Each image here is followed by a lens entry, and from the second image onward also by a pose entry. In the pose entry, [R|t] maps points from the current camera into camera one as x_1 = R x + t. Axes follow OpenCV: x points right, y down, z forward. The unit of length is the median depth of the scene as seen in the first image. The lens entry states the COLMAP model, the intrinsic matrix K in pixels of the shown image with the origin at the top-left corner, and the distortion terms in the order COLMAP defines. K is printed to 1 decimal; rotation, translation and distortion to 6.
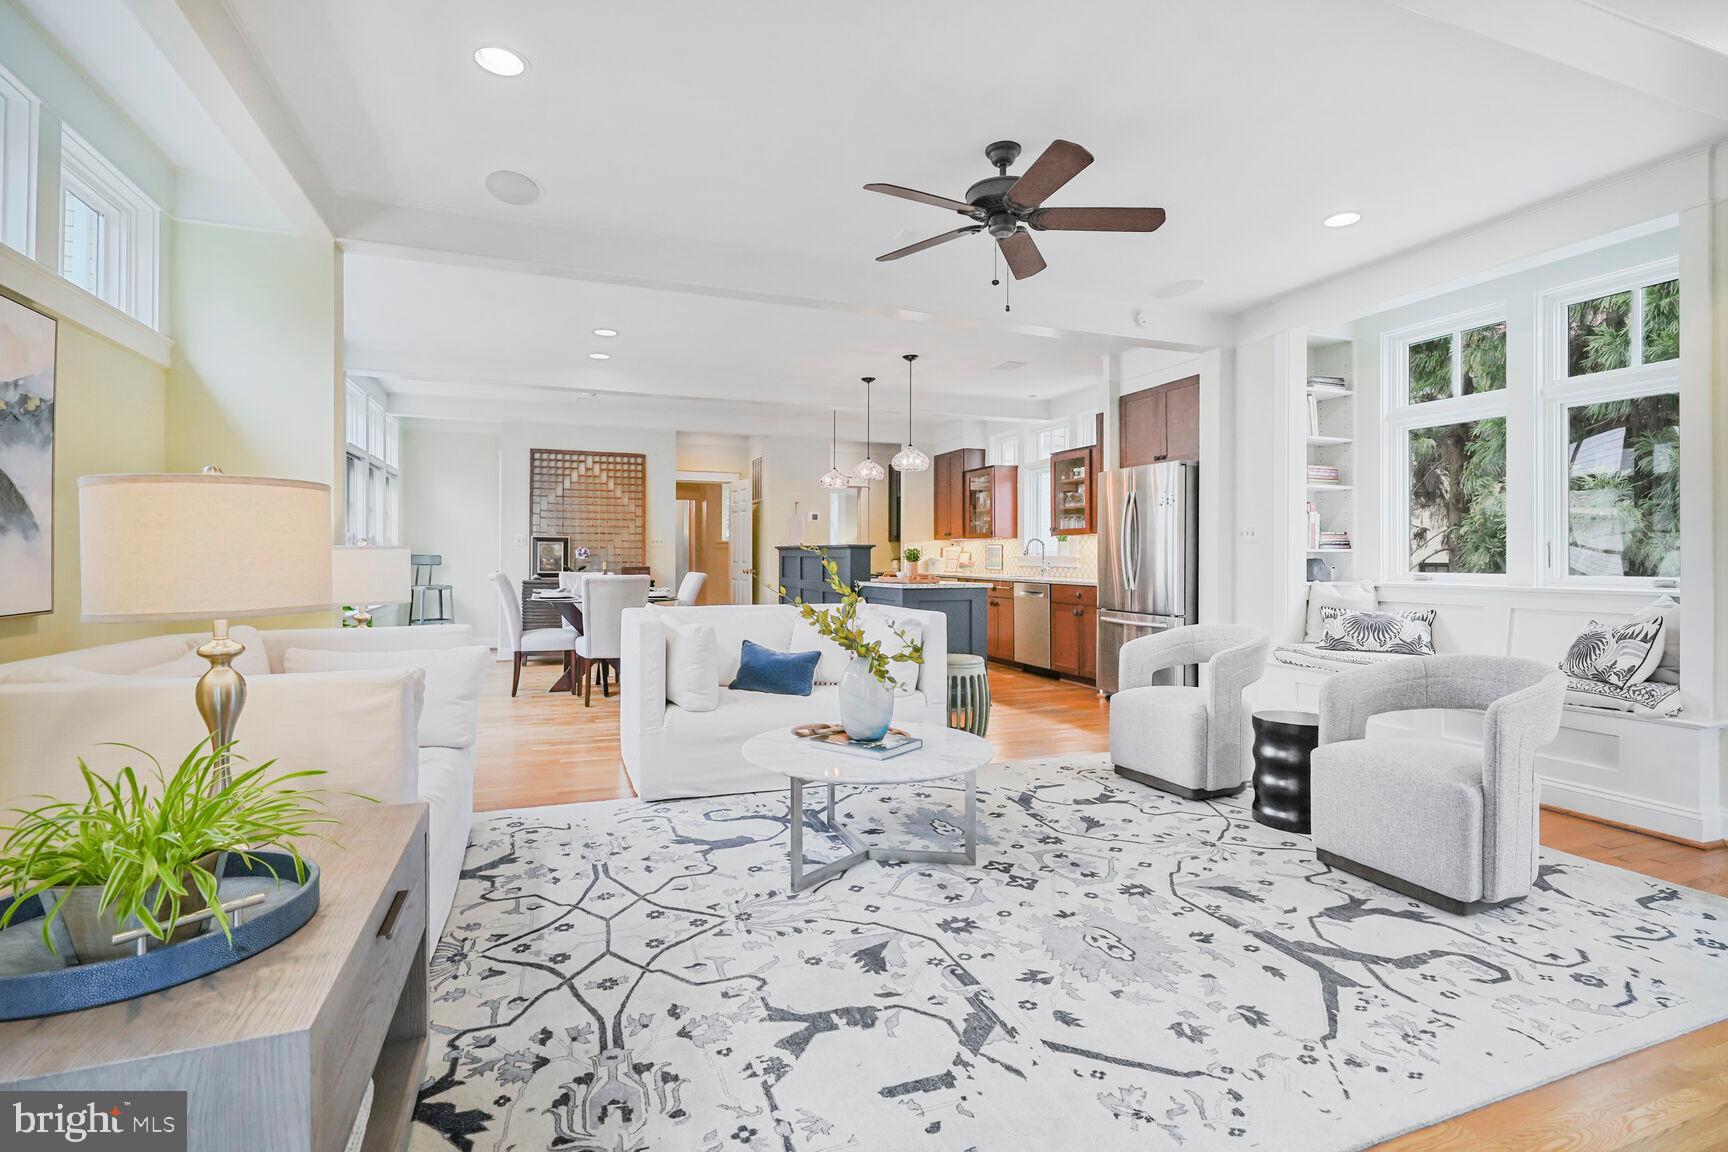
lens RADIAL K [[817.6, 0, 866.9], [0, 817.6, 551.1], [0, 0, 1]] dist [0.001822, 0.000007]
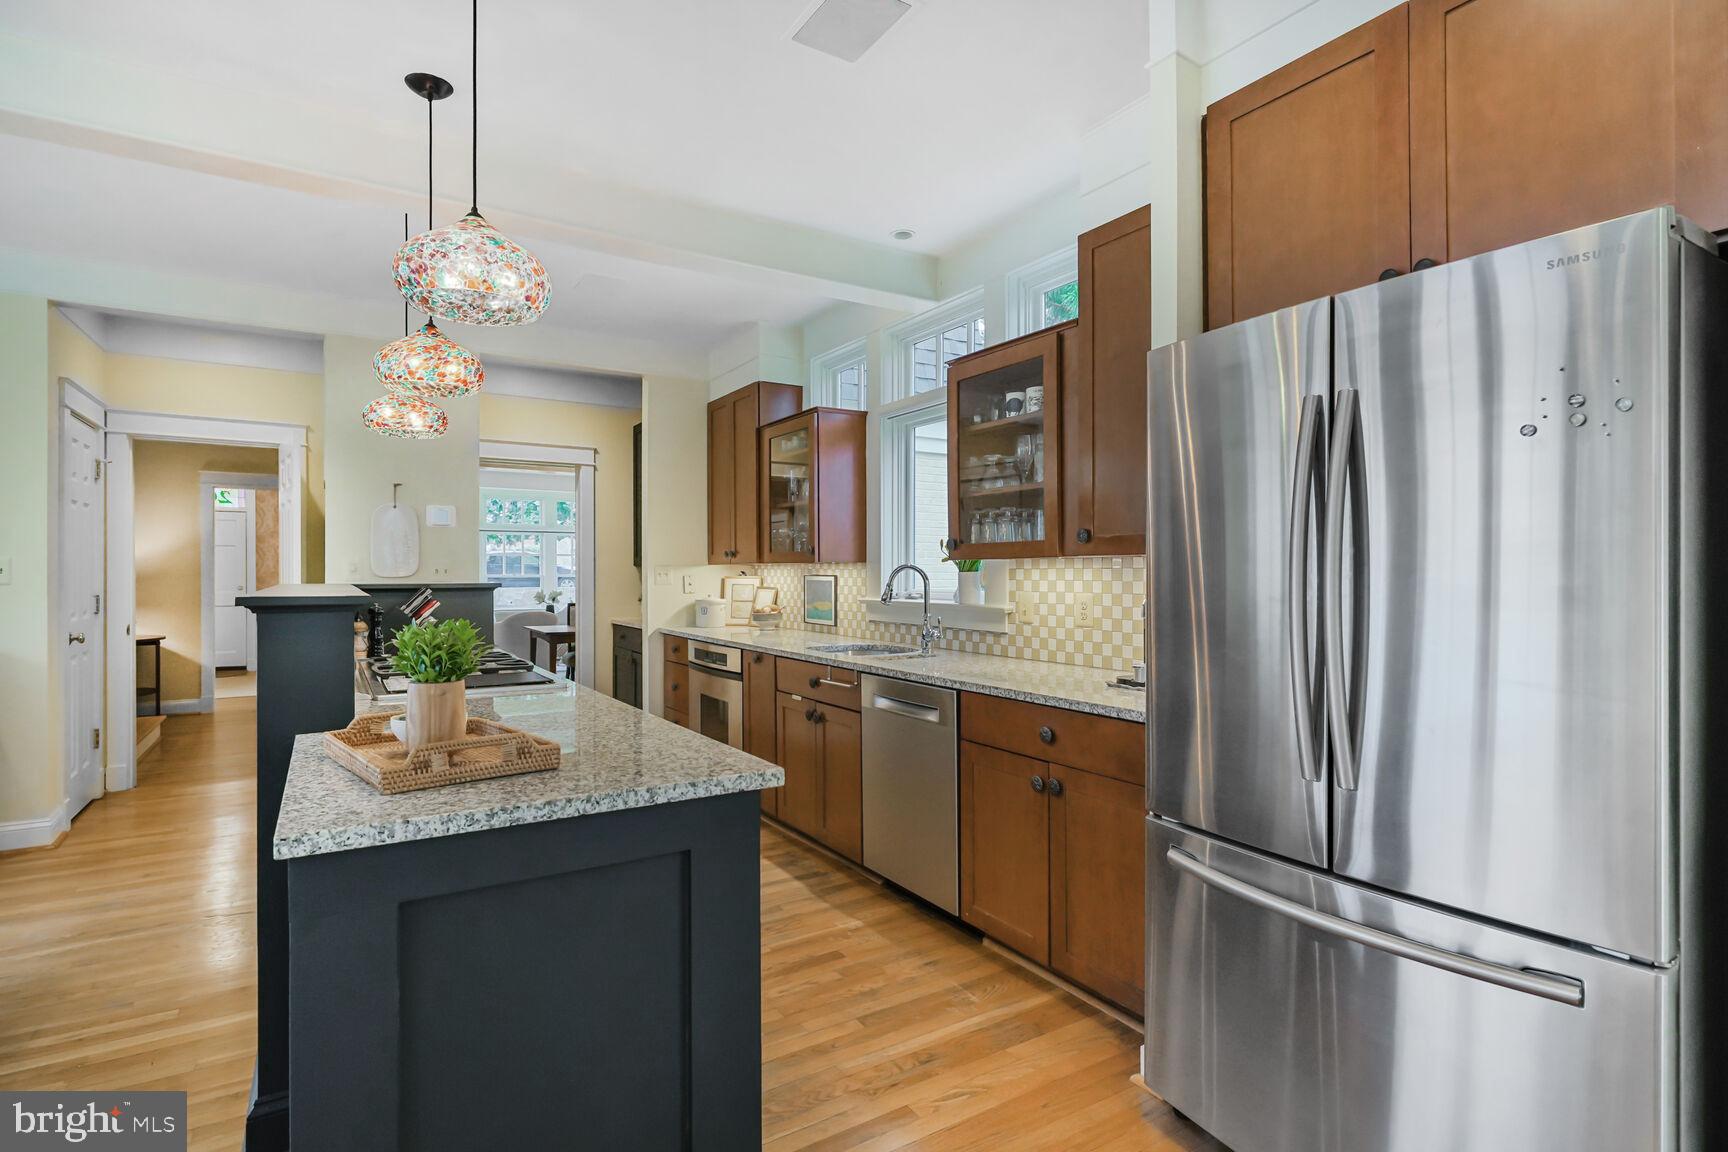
lens RADIAL K [[842.2, 0, 858.3], [0, 842.2, 572.7], [0, 0, 1]] dist [0.001587, 0.000065]
pose [[0.982794, -0.000207, 0.184706, 0.257586], [-0.000637, 0.999990, 0.004508, -0.035891], [-0.184705, -0.004548, 0.982784, 1.500105]]
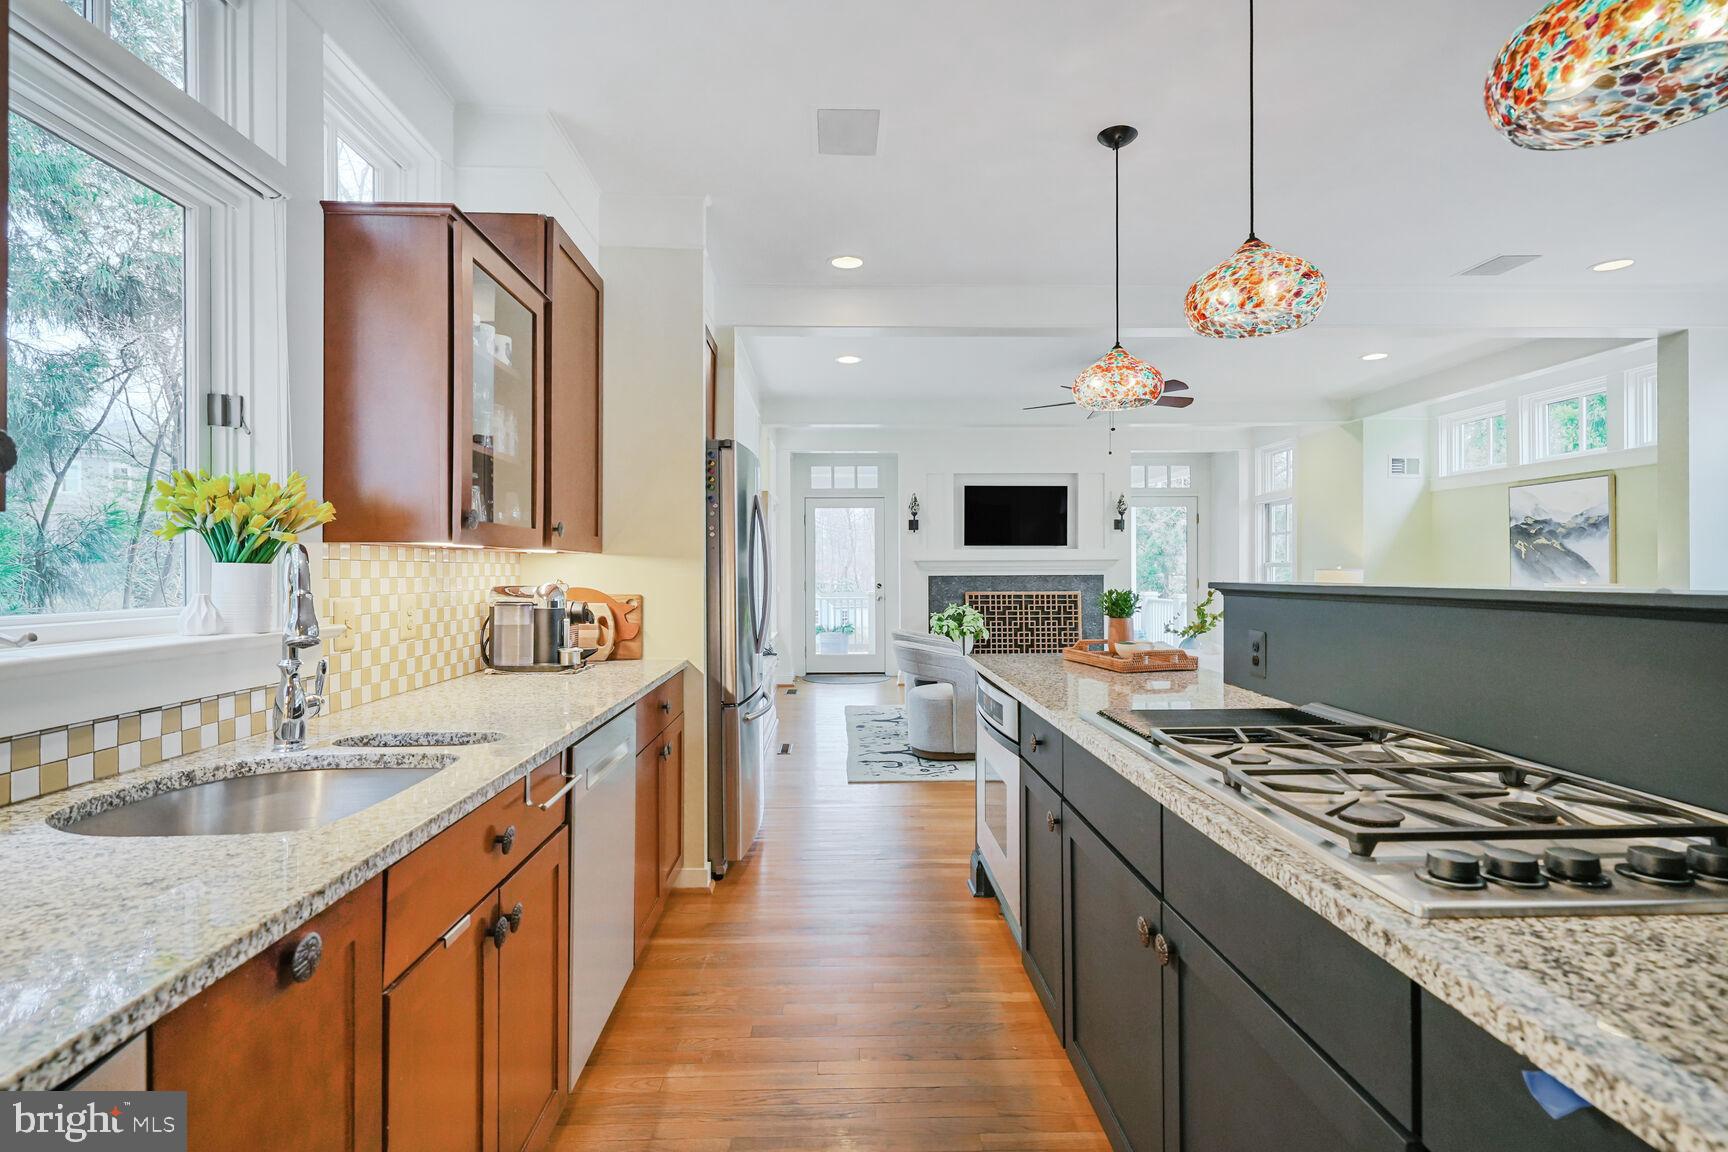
lens RADIAL K [[842.2, 0, 859.3], [0, 842.2, 570.9], [0, 0, 1]] dist [0.001587, 0.000065]
pose [[-0.942167, 0.000960, 0.335143, 0.072207], [-0.000490, 0.999991, -0.004241, -0.024973], [-0.335144, -0.004160, -0.942158, 3.035309]]
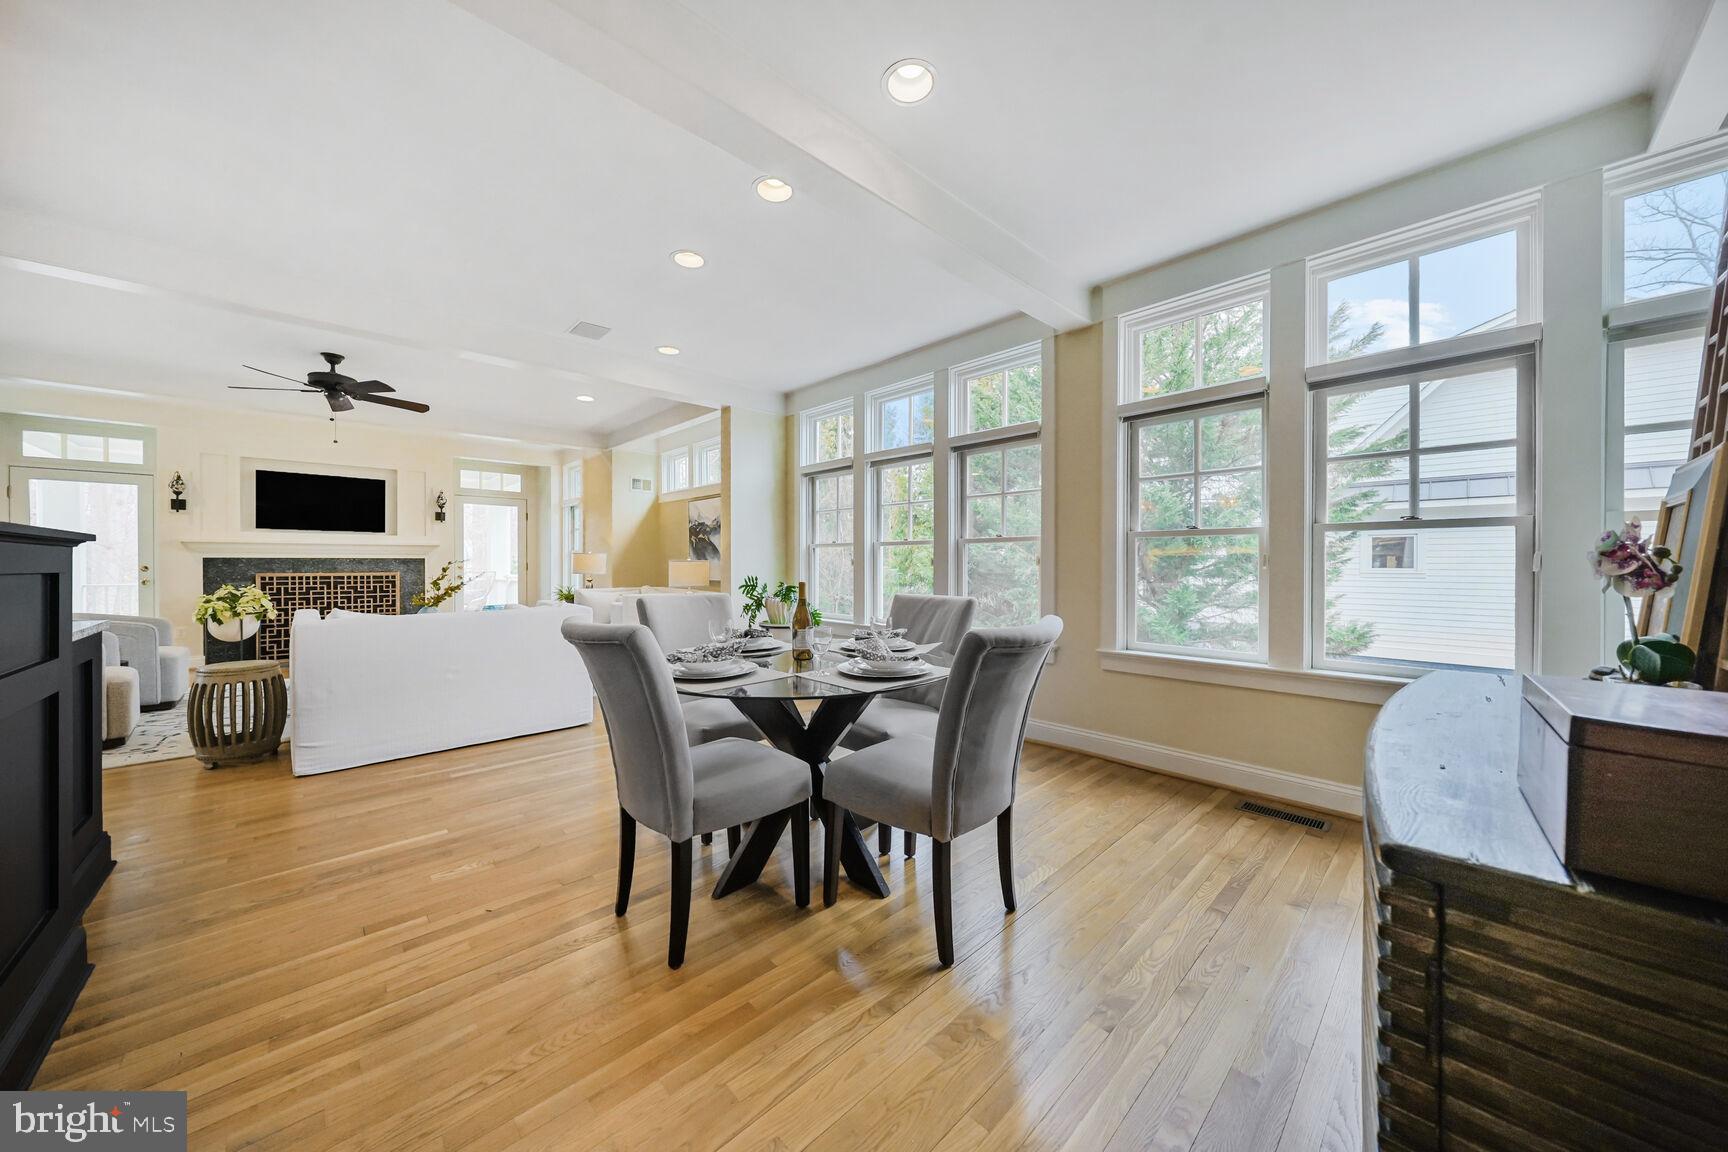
lens RADIAL K [[587.4, 0, 858.1], [0, 587.4, 568.3], [0, 0, 1]] dist [-0.005752, 0.000831]
pose [[-0.928013, -0.000380, -0.372547, -0.495312], [-0.000965, 0.999999, 0.001384, 0.010877], [0.372546, 0.001644, -0.928012, 2.875708]]
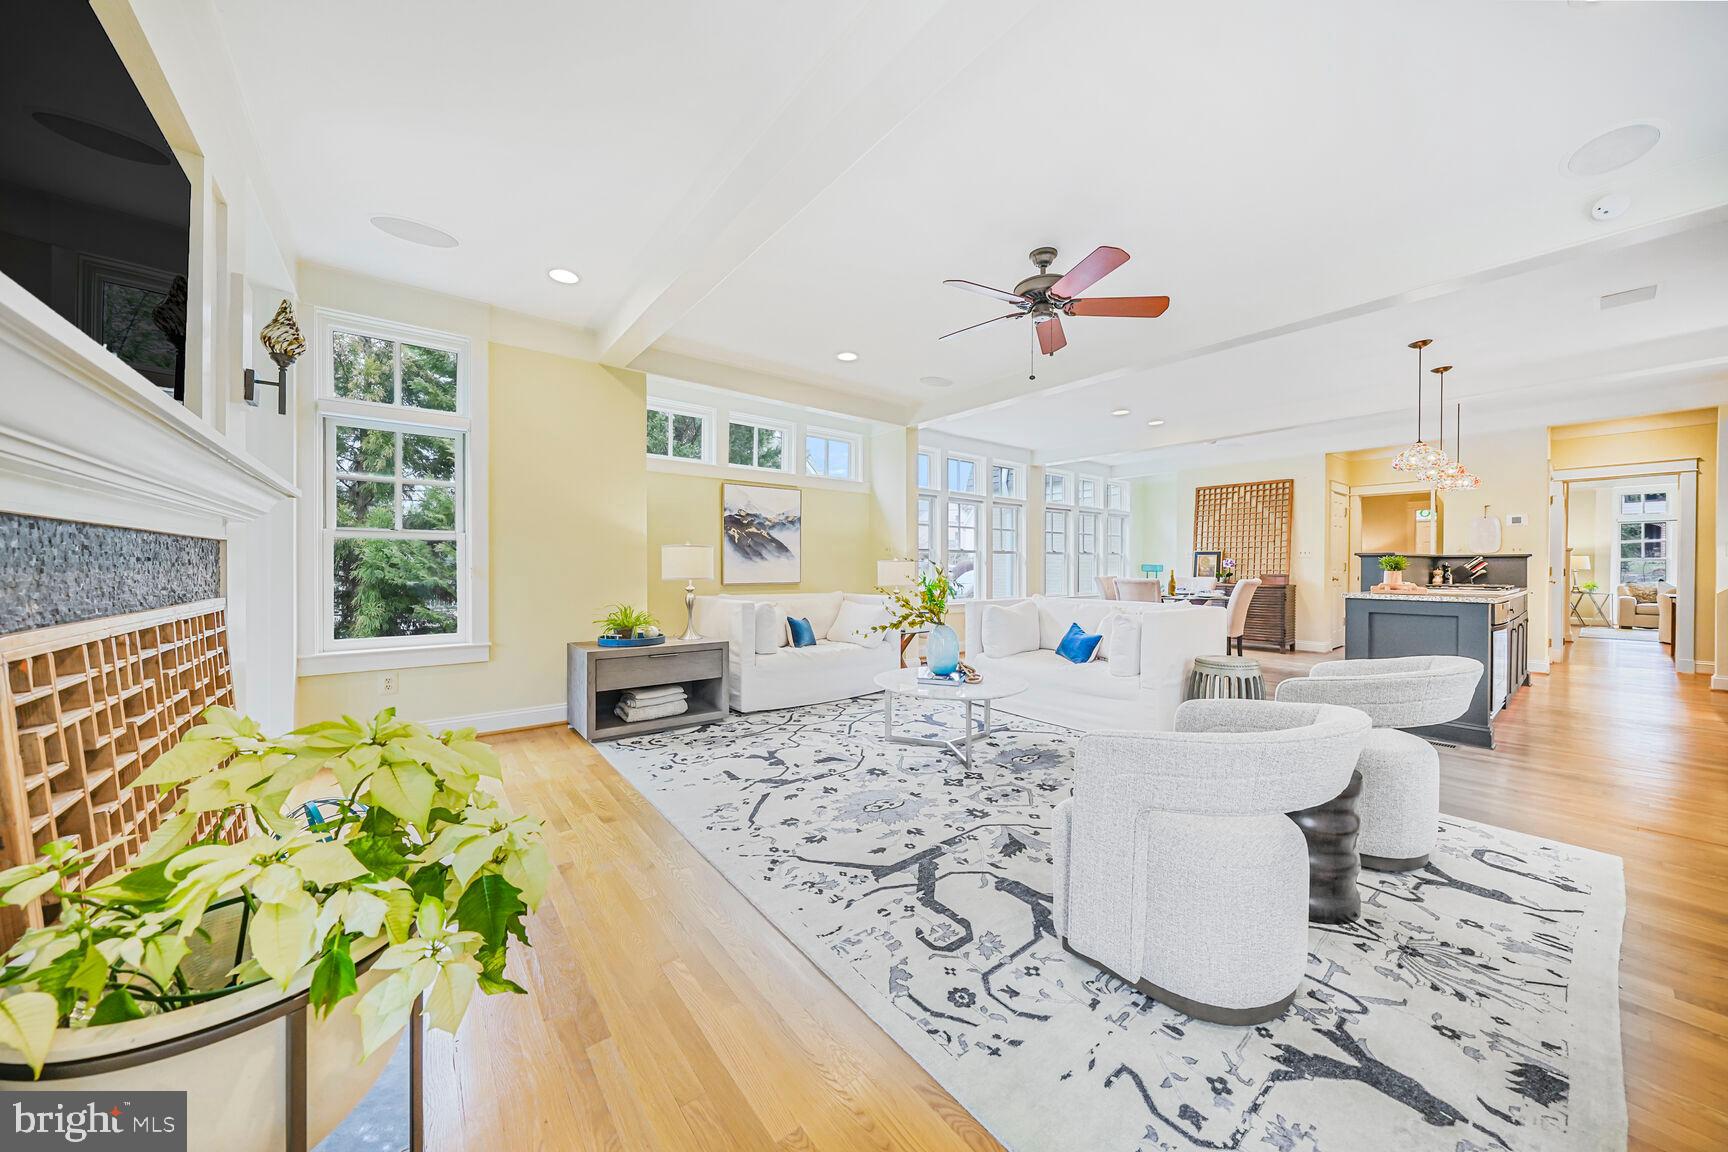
lens RADIAL K [[587.4, 0, 861.6], [0, 587.4, 567.0], [0, 0, 1]] dist [-0.005752, 0.000831]
pose [[0.290110, 0.000071, -0.956993, 1.029919], [0.006544, 0.999976, 0.002058, 0.007203], [0.956971, -0.006860, 0.290103, 0.468440]]
